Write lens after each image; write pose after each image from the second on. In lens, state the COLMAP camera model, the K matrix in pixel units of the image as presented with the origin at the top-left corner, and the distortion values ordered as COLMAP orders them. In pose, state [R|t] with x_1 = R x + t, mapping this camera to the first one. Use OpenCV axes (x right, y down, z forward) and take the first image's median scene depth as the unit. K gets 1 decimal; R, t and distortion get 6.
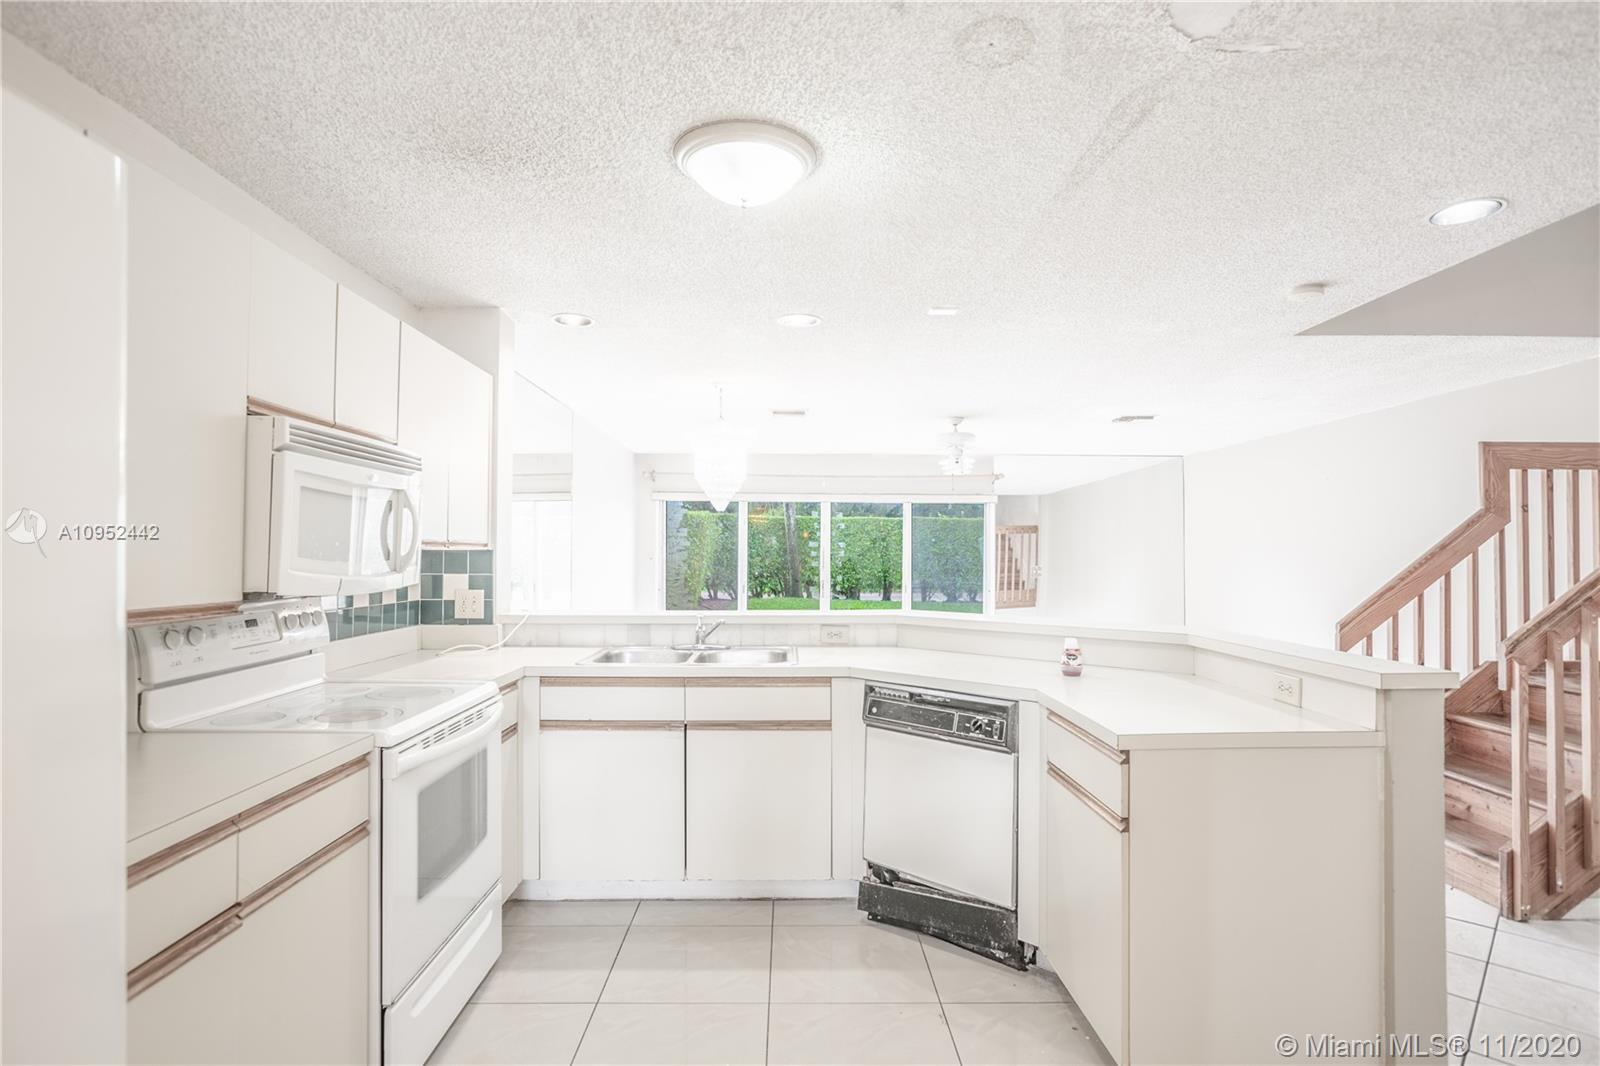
lens RADIAL K [[836.7, 0, 791.3], [0, 836.7, 537.2], [0, 0, 1]] dist [-0.047420, 0.026594]
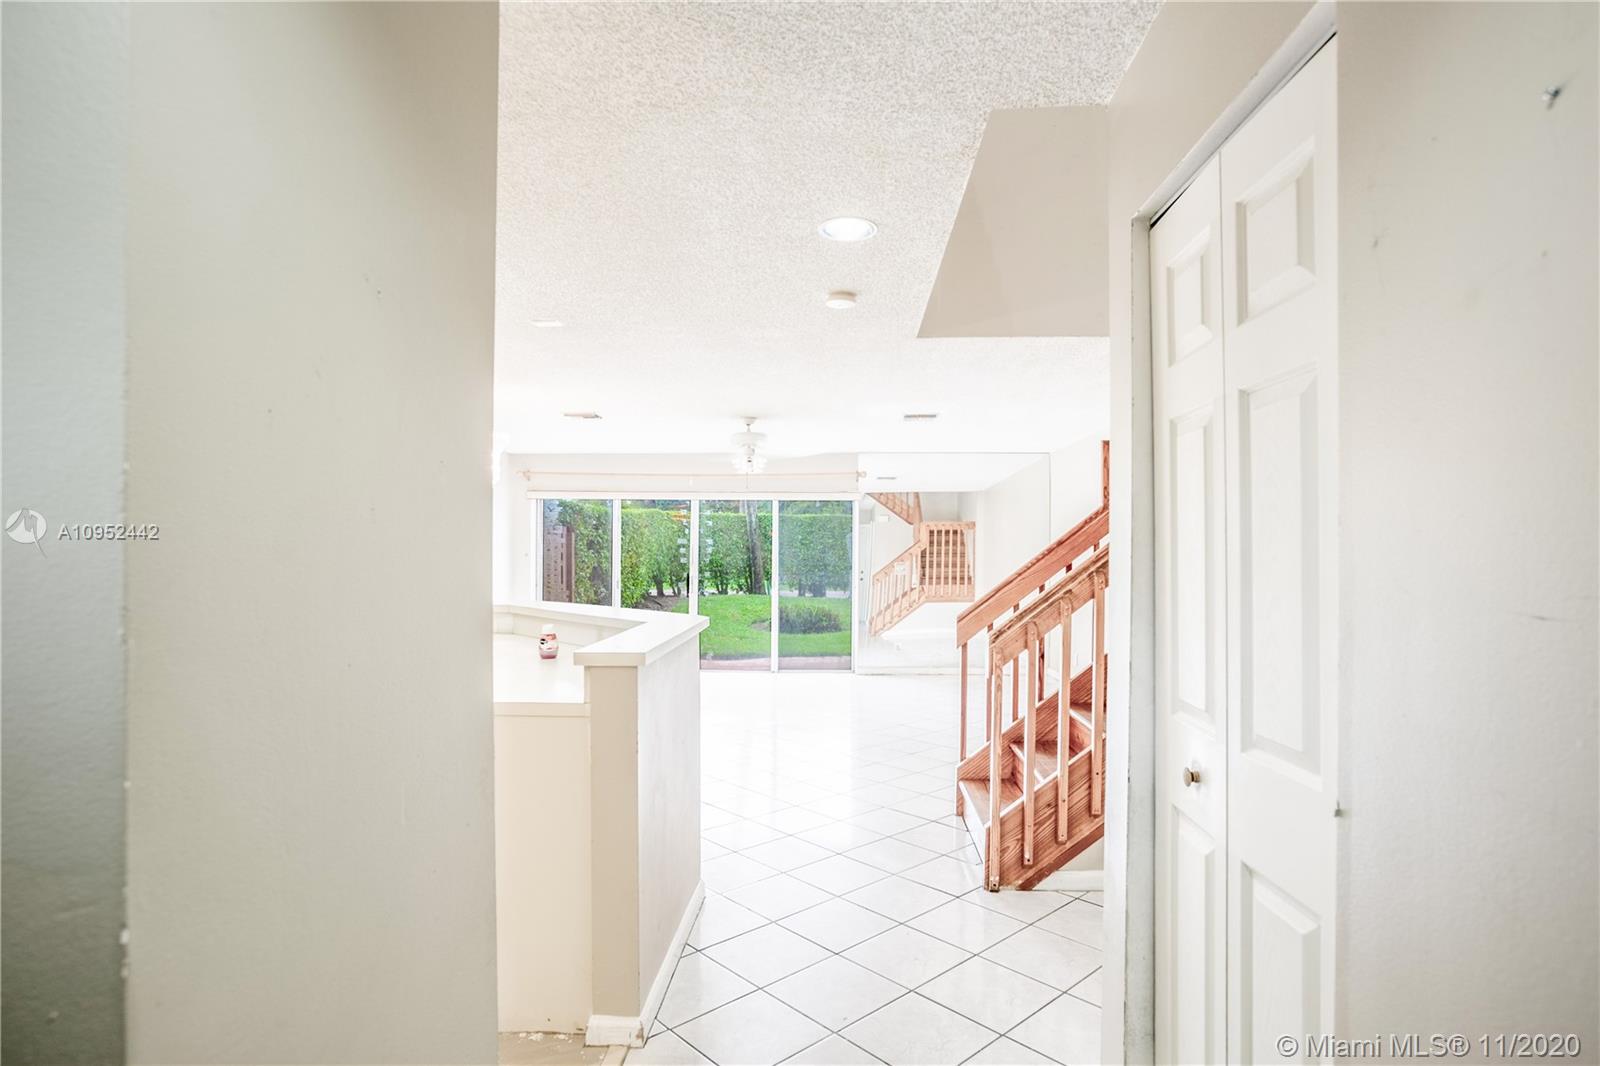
lens RADIAL K [[846.6, 0, 818.4], [0, 846.6, 554.5], [0, 0, 1]] dist [-0.049251, -0.000049]
pose [[0.999154, 0.000310, -0.041126, 0.336781], [0.000649, 0.999728, 0.023301, 0.001168], [0.041123, -0.023308, 0.998882, -0.044127]]
